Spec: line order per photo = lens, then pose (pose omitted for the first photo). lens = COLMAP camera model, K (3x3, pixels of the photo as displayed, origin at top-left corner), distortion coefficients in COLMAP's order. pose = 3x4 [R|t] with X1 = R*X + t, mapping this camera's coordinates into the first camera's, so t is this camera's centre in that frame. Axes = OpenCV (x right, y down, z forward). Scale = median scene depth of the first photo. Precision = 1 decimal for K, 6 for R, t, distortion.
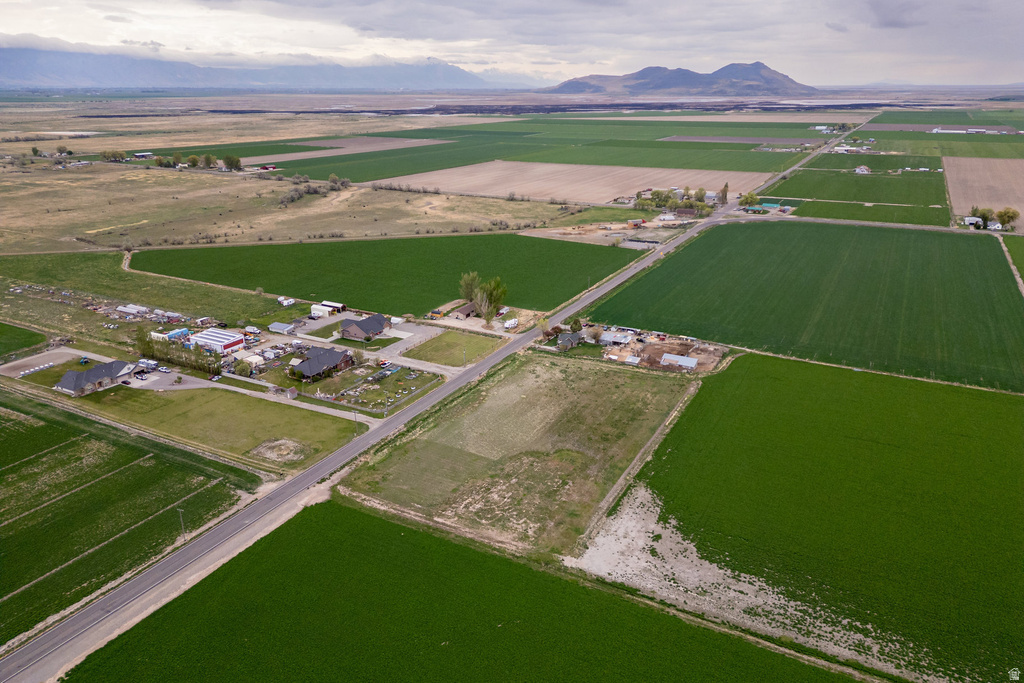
lens RADIAL K [[708.8, 0, 510.3], [0, 708.8, 344.2], [0, 0, 1]] dist [0.106388, -0.114528]
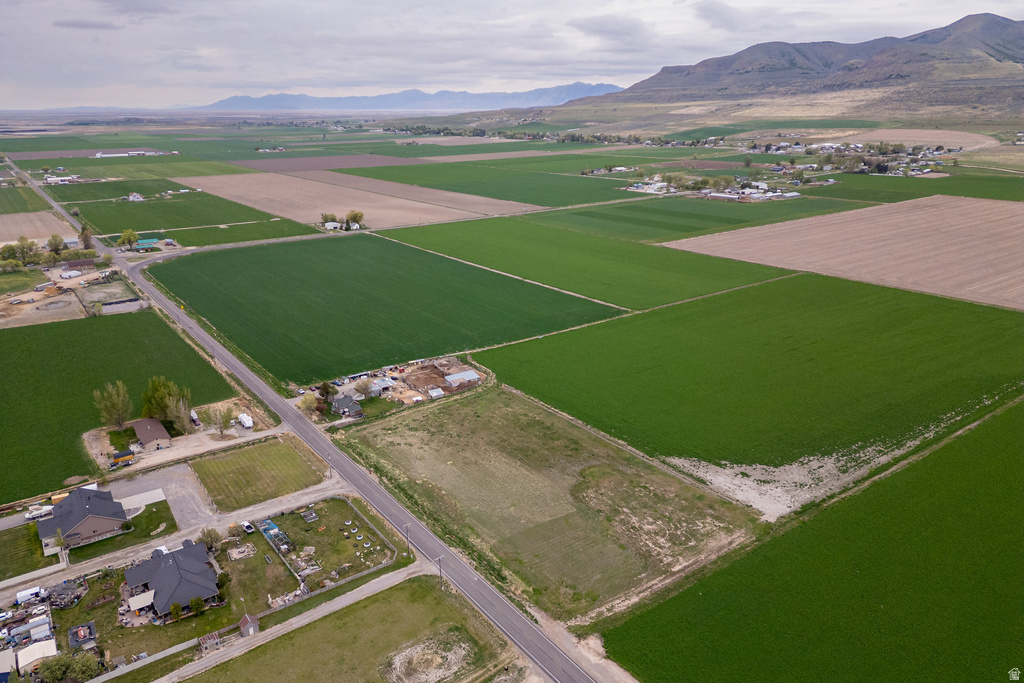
lens RADIAL K [[715.8, 0, 509.8], [0, 715.8, 352.5], [0, 0, 1]] dist [0.091550, -0.092967]
pose [[0.435642, -0.296801, 0.849779, -0.584683], [0.316487, 0.934300, 0.164073, -0.154644], [-0.842646, 0.197466, 0.500954, 0.417355]]
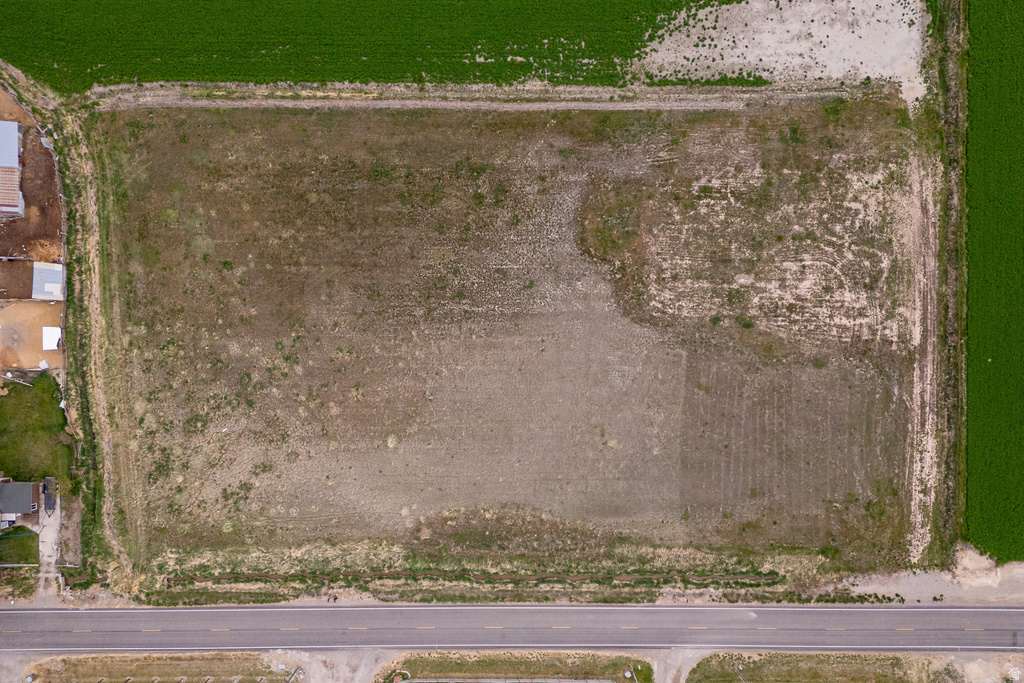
lens RADIAL K [[715.8, 0, 509.8], [0, 715.8, 352.5], [0, 0, 1]] dist [0.091550, -0.092967]
pose [[-0.476134, -0.879361, -0.004567, 0.030068], [0.298638, -0.166580, 0.939716, -0.262651], [-0.827110, 0.446067, 0.341924, 0.687189]]
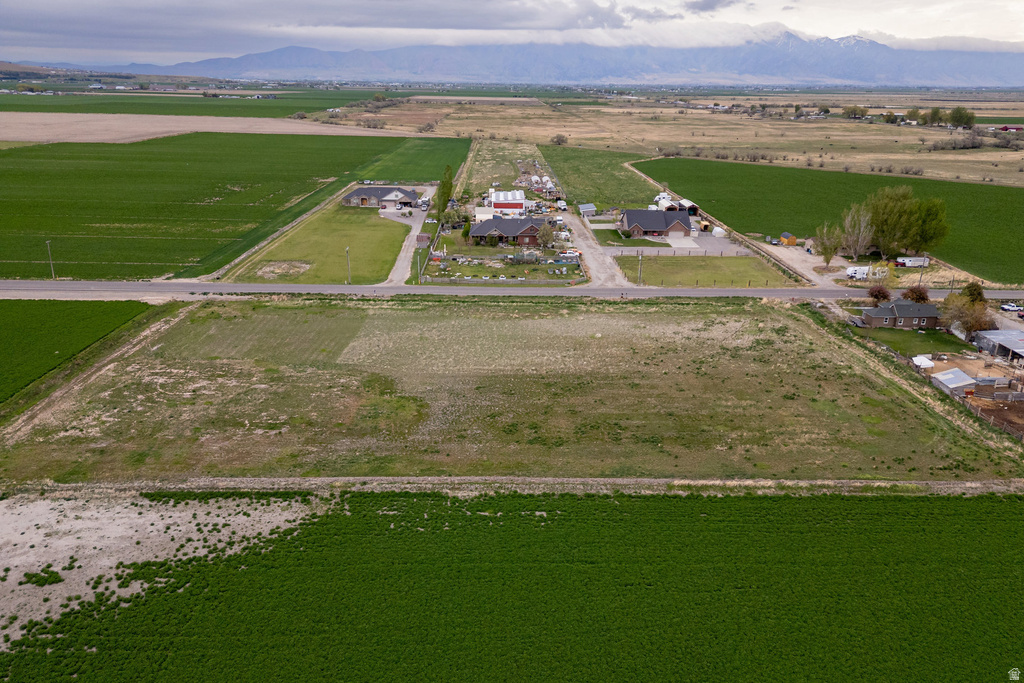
lens RADIAL K [[715.8, 0, 509.8], [0, 715.8, 352.5], [0, 0, 1]] dist [0.091550, -0.092967]
pose [[0.487213, 0.312816, -0.815334, 0.362152], [-0.309175, 0.934959, 0.173961, 0.014149], [0.816722, 0.167325, 0.552239, 0.594933]]
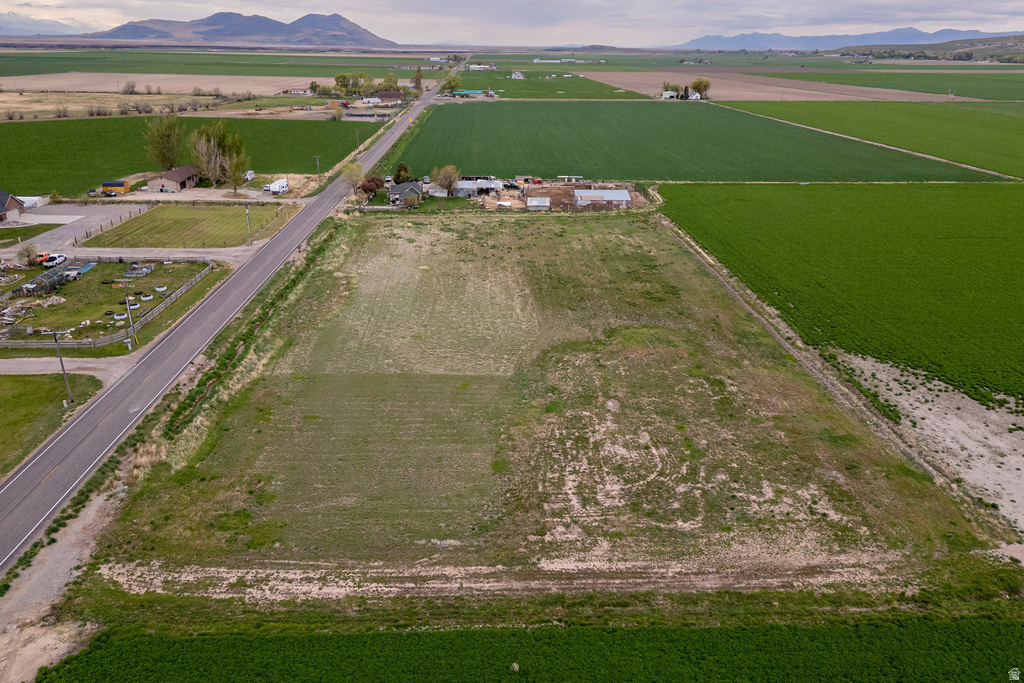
lens RADIAL K [[731.9, 0, 510.7], [0, 731.9, 312.2], [0, 0, 1]] dist [0.091090, -0.093606]
pose [[0.861301, -0.161144, 0.481864, -0.157774], [0.159153, 0.986213, 0.045333, 0.080652], [-0.482526, 0.037645, 0.875072, 0.472172]]
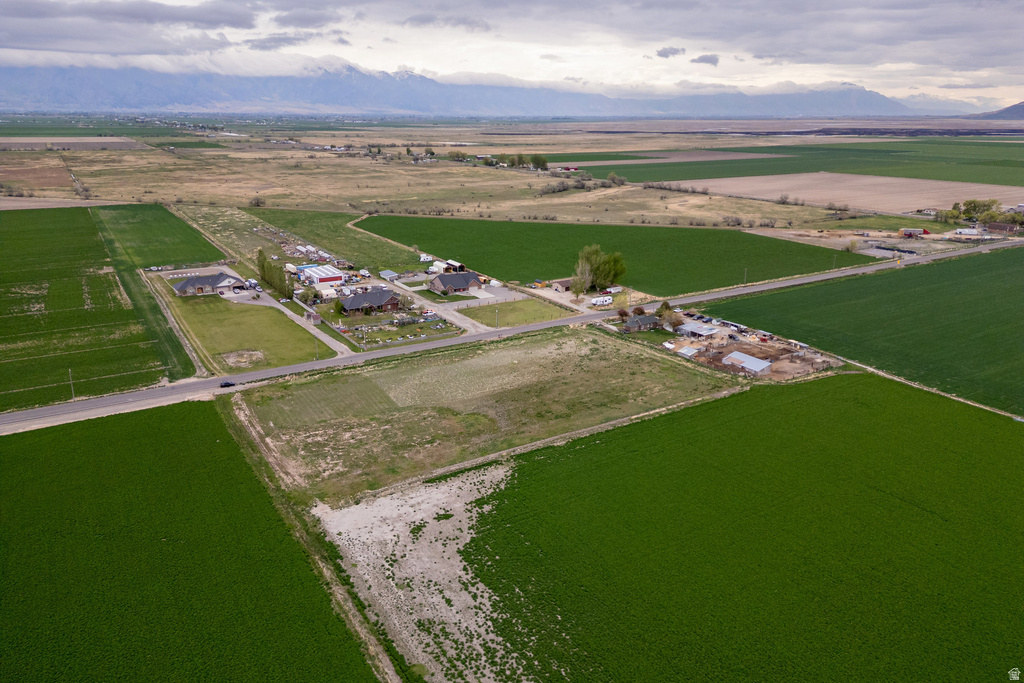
lens RADIAL K [[708.8, 0, 510.3], [0, 708.8, 344.2], [0, 0, 1]] dist [0.106388, -0.114528]
pose [[0.869745, 0.157045, -0.467847, 0.366748], [-0.173783, 0.984755, 0.007488, 0.041995], [0.461891, 0.074791, 0.883778, 0.208607]]
